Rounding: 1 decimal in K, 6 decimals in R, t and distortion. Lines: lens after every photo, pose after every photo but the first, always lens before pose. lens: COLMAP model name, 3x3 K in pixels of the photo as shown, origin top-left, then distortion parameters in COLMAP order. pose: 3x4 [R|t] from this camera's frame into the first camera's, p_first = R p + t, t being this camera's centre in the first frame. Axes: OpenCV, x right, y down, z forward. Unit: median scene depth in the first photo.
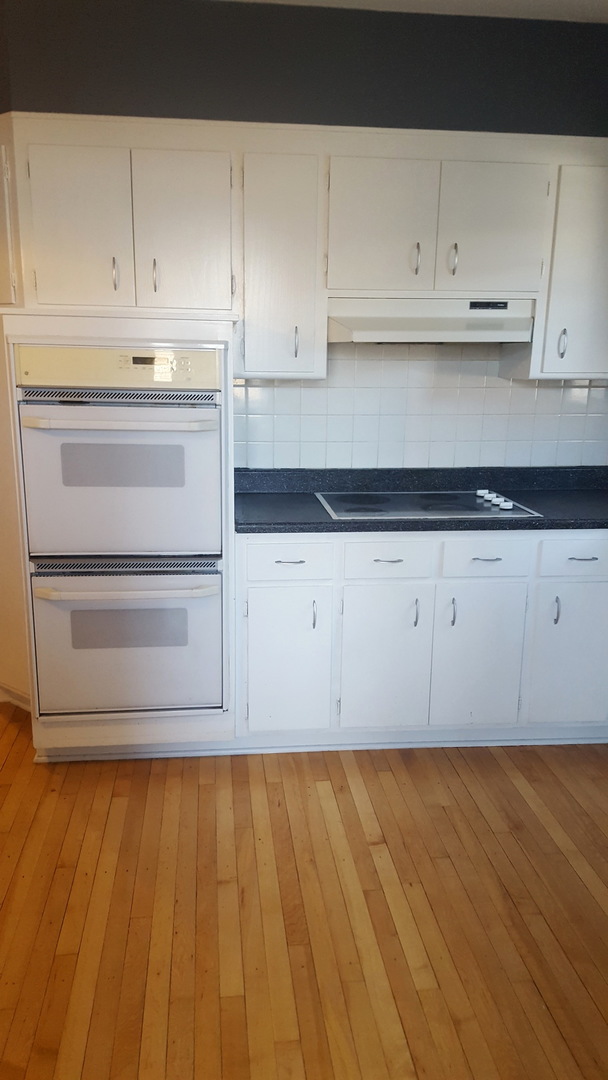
lens RADIAL K [[819.4, 0, 294.6], [0, 819.4, 546.3], [0, 0, 1]] dist [0.003230, -0.008961]
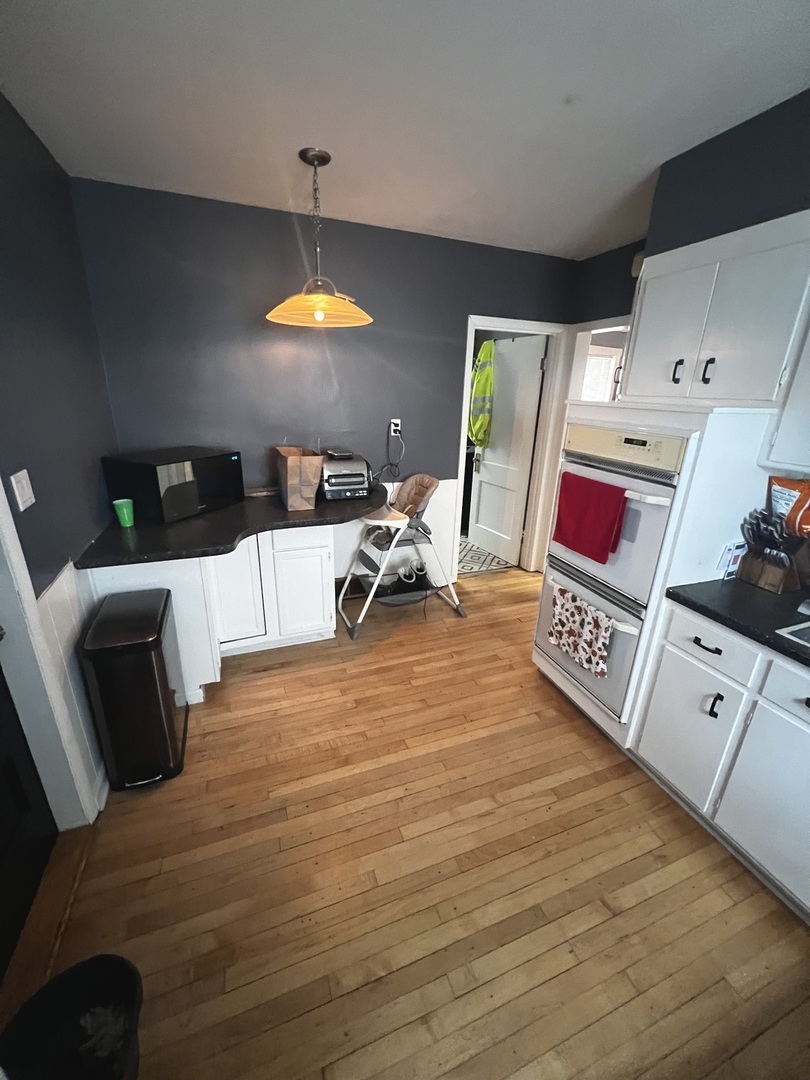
lens RADIAL K [[427.9, 0, 405.6], [0, 427.9, 538.6], [0, 0, 1]] dist [-0.016941, 0.000386]
pose [[0.260129, 0.311221, -0.914043, 0.372275], [-0.258880, 0.934453, 0.244495, -0.150257], [0.930223, 0.173027, 0.323647, 0.462527]]
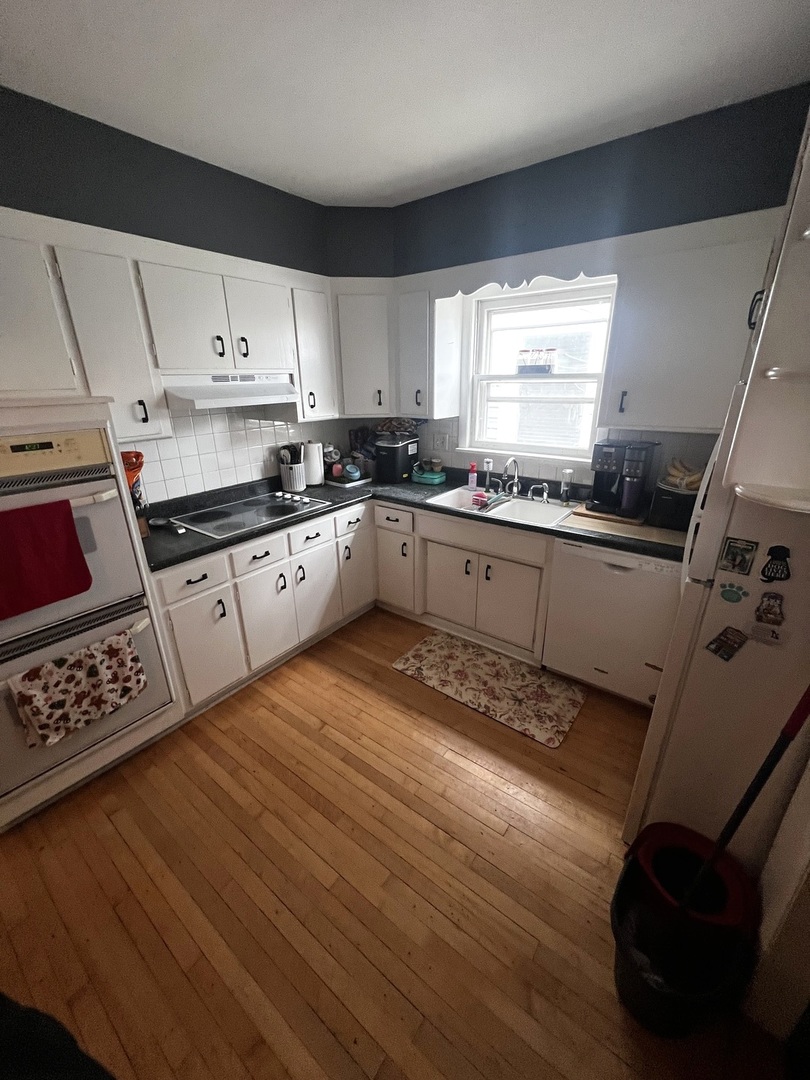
lens RADIAL K [[427.9, 0, 405.7], [0, 427.9, 536.3], [0, 0, 1]] dist [-0.016941, 0.000386]
pose [[0.678431, -0.275924, 0.680880, -0.242603], [0.195607, 0.961179, 0.194610, -0.124584], [-0.708145, 0.001156, 0.706066, 0.272828]]
